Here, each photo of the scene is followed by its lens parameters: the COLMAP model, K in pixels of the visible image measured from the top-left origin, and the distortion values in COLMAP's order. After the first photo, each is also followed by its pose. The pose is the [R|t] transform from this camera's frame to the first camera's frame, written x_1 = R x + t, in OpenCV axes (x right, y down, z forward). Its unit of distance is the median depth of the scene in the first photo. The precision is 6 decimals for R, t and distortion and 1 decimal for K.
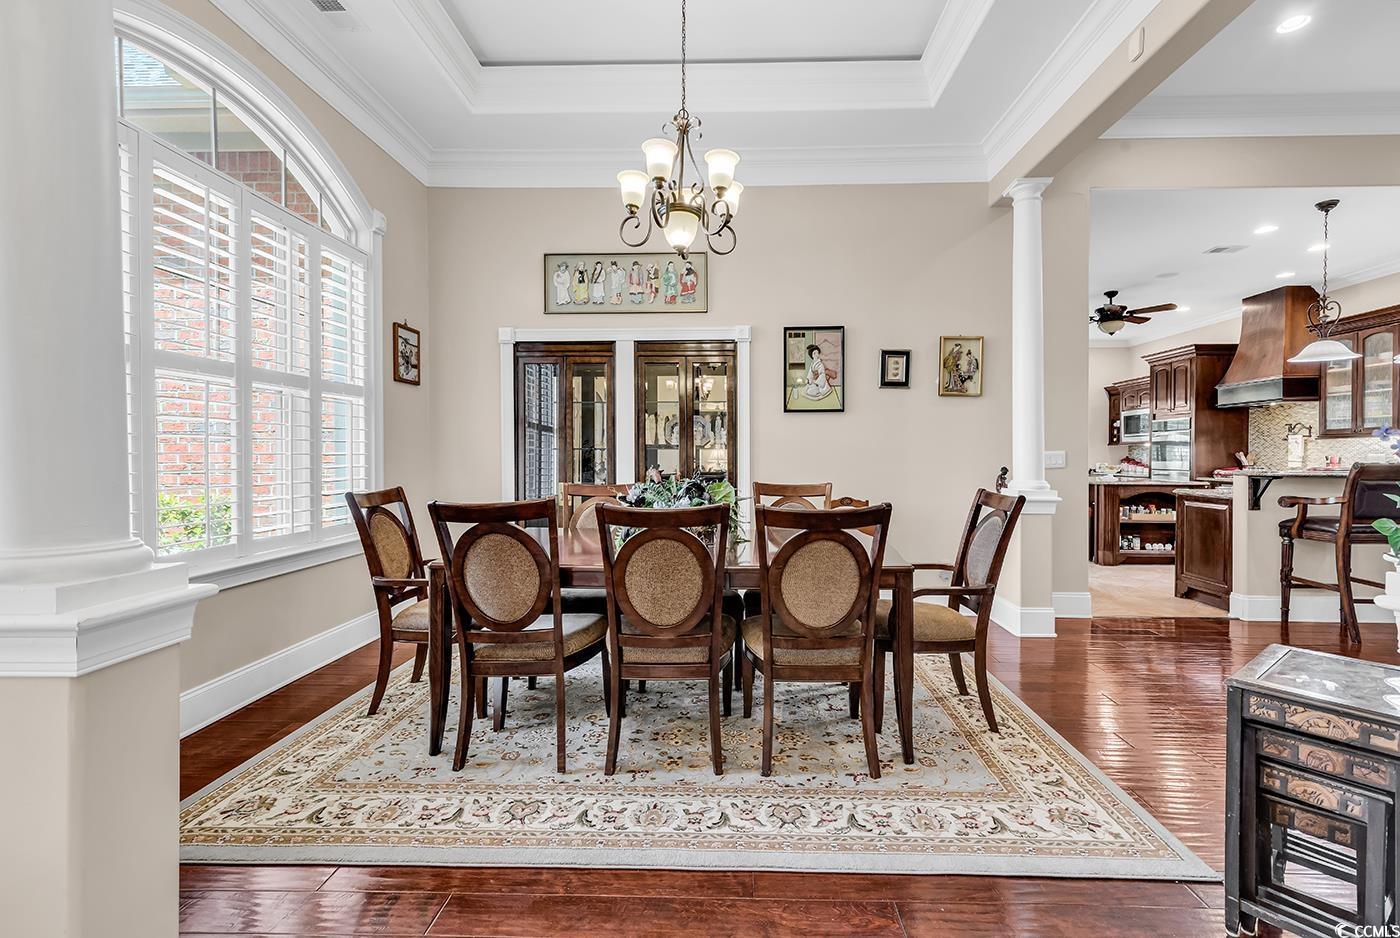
lens RADIAL K [[631.2, 0, 711.5], [0, 631.2, 464.8], [0, 0, 1]] dist [0.001674, 0.000521]
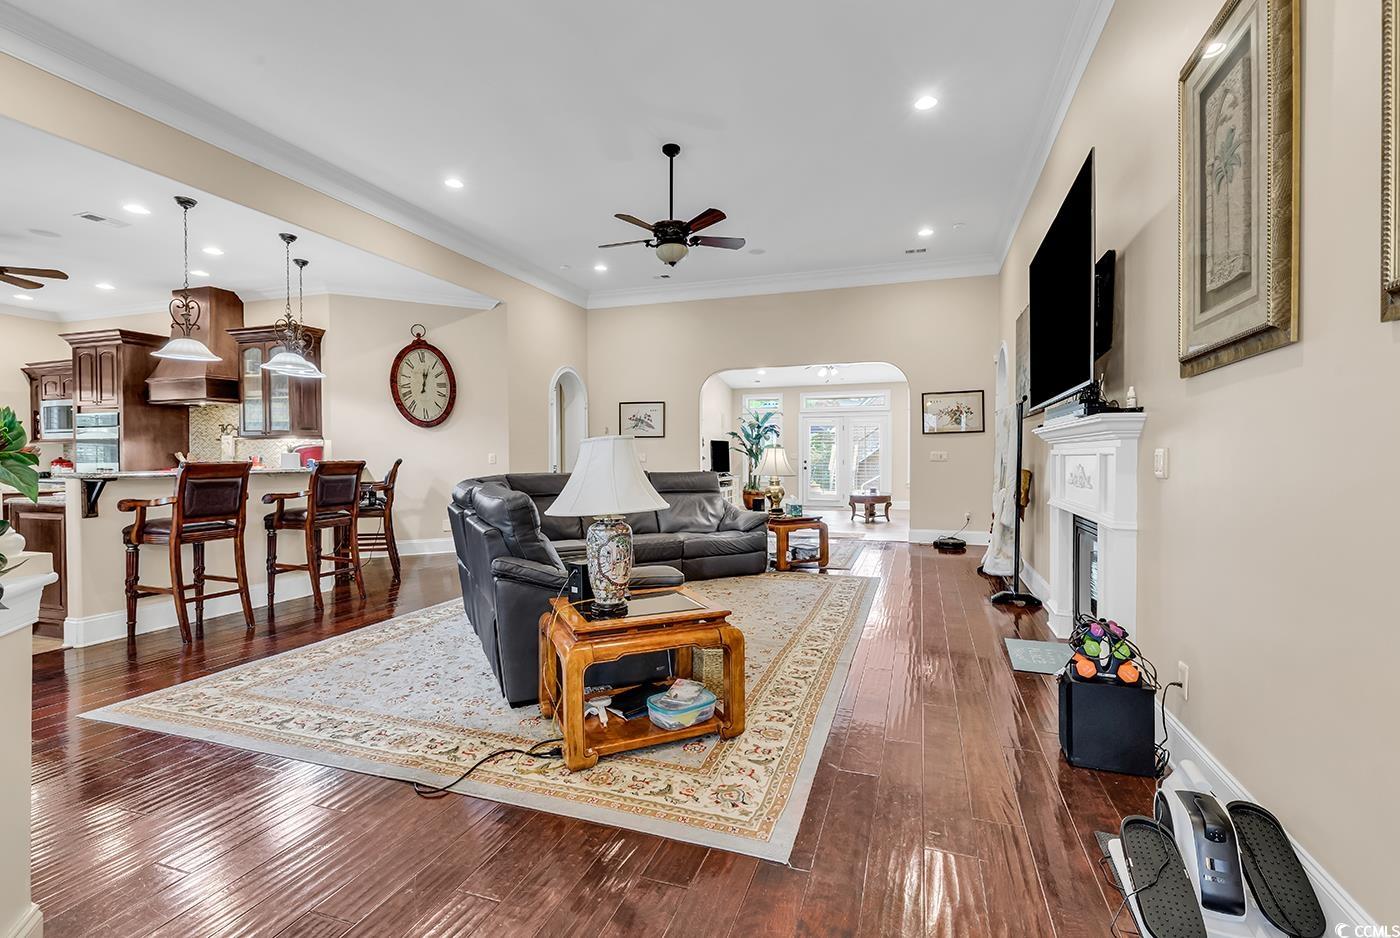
lens RADIAL K [[631.2, 0, 712.5], [0, 631.2, 465.8], [0, 0, 1]] dist [0.001674, 0.000521]
pose [[0.283025, -0.016025, 0.958979, 0.170053], [0.016591, 0.999793, 0.011811, 0.002561], [-0.958969, 0.012567, 0.283232, -0.043474]]
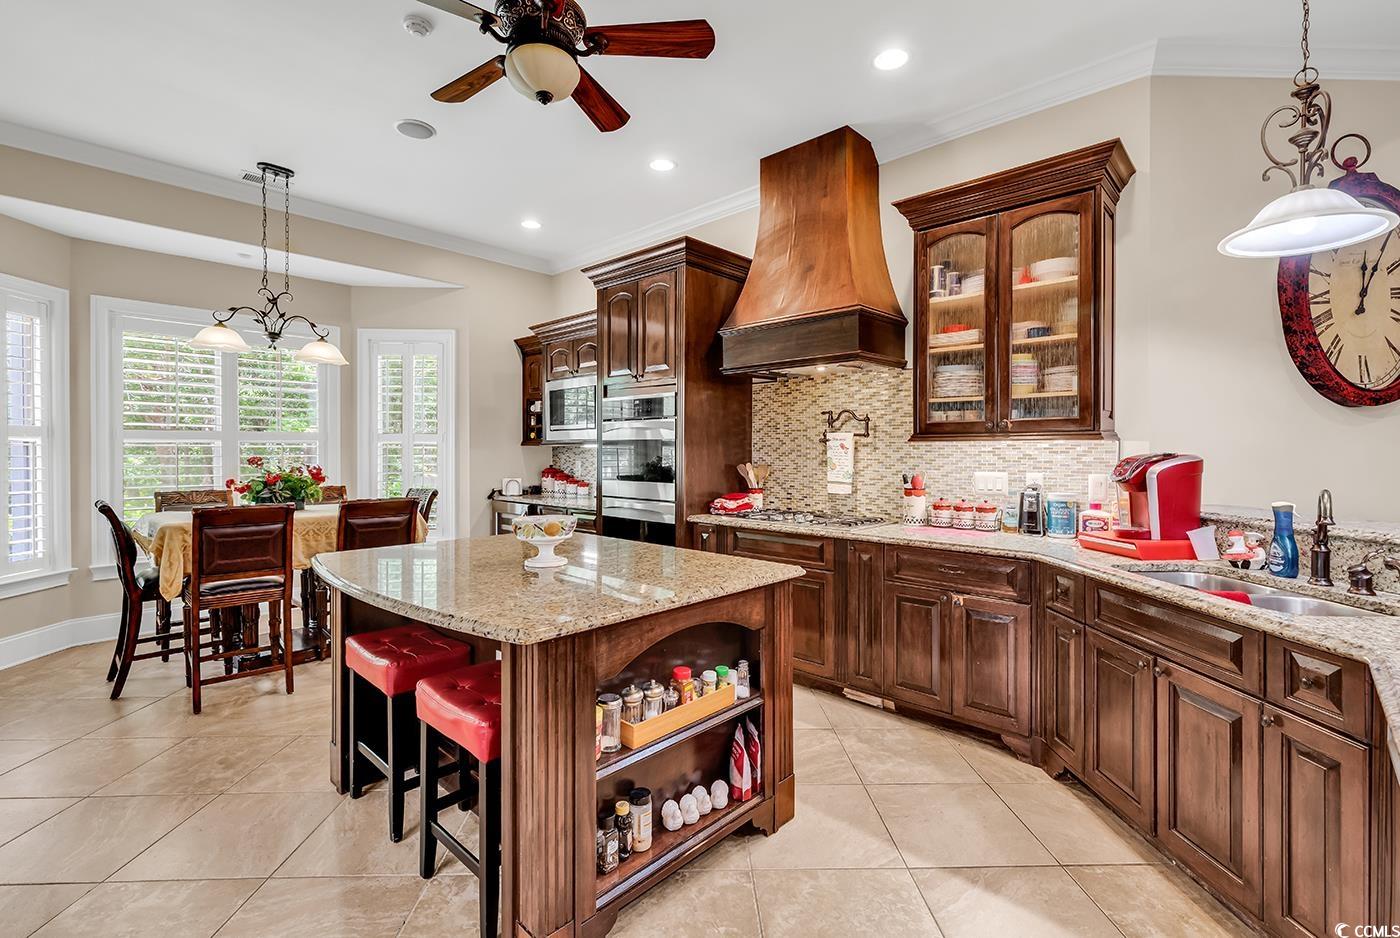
lens RADIAL K [[631.2, 0, 692.2], [0, 631.2, 455.1], [0, 0, 1]] dist [0.001674, 0.000521]
pose [[0.668109, -0.005699, 0.744042, 0.464820], [0.010709, 0.999941, -0.001957, -0.029283], [-0.743987, 0.009275, 0.668130, 0.764404]]
